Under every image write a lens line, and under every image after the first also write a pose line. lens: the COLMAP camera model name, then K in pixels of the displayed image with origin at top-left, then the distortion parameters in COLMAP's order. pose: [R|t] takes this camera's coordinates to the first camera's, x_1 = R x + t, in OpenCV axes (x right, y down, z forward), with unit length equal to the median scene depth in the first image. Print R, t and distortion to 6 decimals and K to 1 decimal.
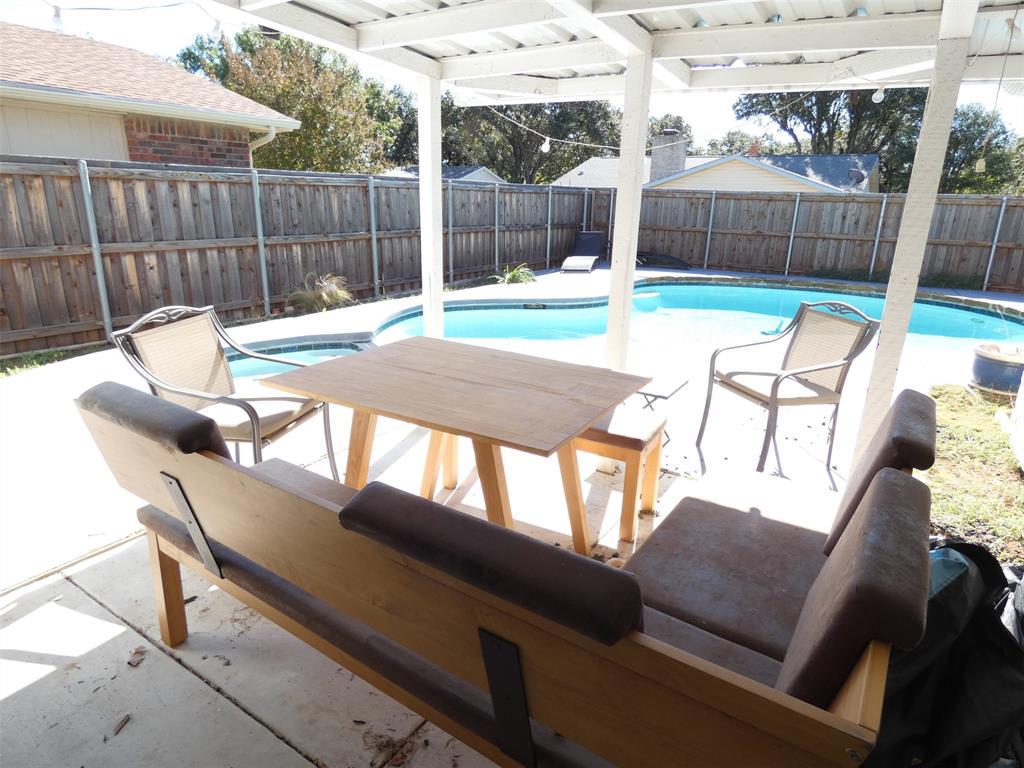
lens RADIAL K [[617.0, 0, 514.9], [0, 617.0, 387.6], [0, 0, 1]] dist [0.003745, -0.001012]
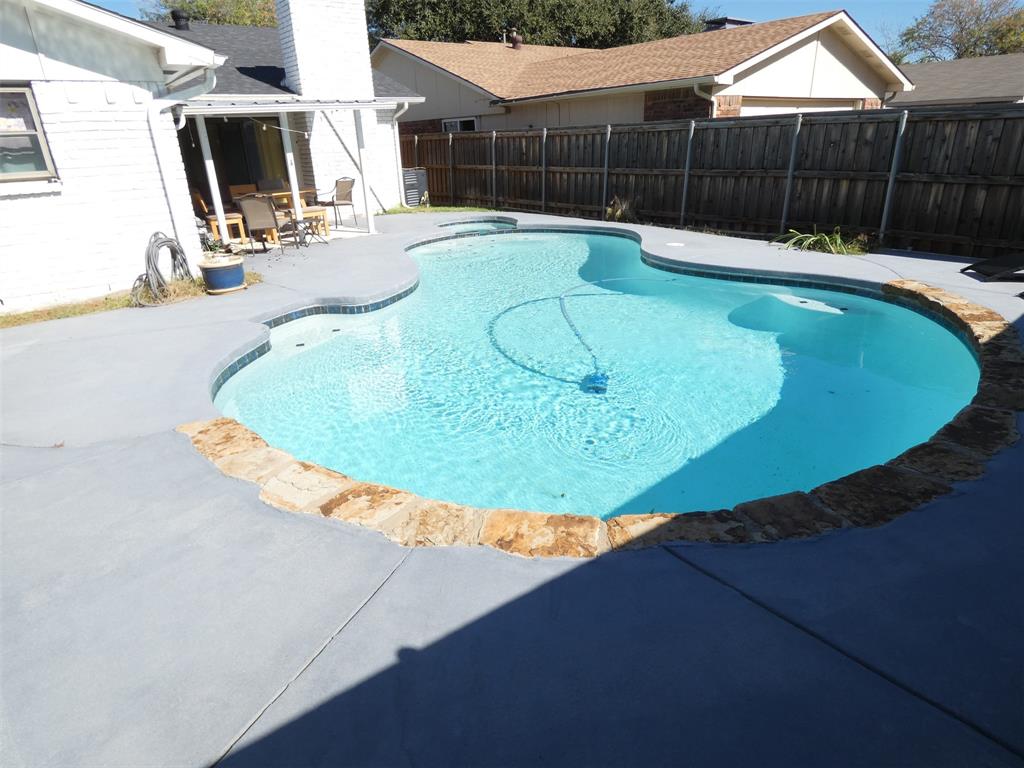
lens RADIAL K [[617.0, 0, 511.6], [0, 617.0, 383.3], [0, 0, 1]] dist [0.003745, -0.001012]
pose [[-0.353319, 0.343940, -0.869983, 0.542733], [-0.243986, 0.863899, 0.440623, -0.174622], [0.903126, 0.367944, -0.221315, 0.573877]]
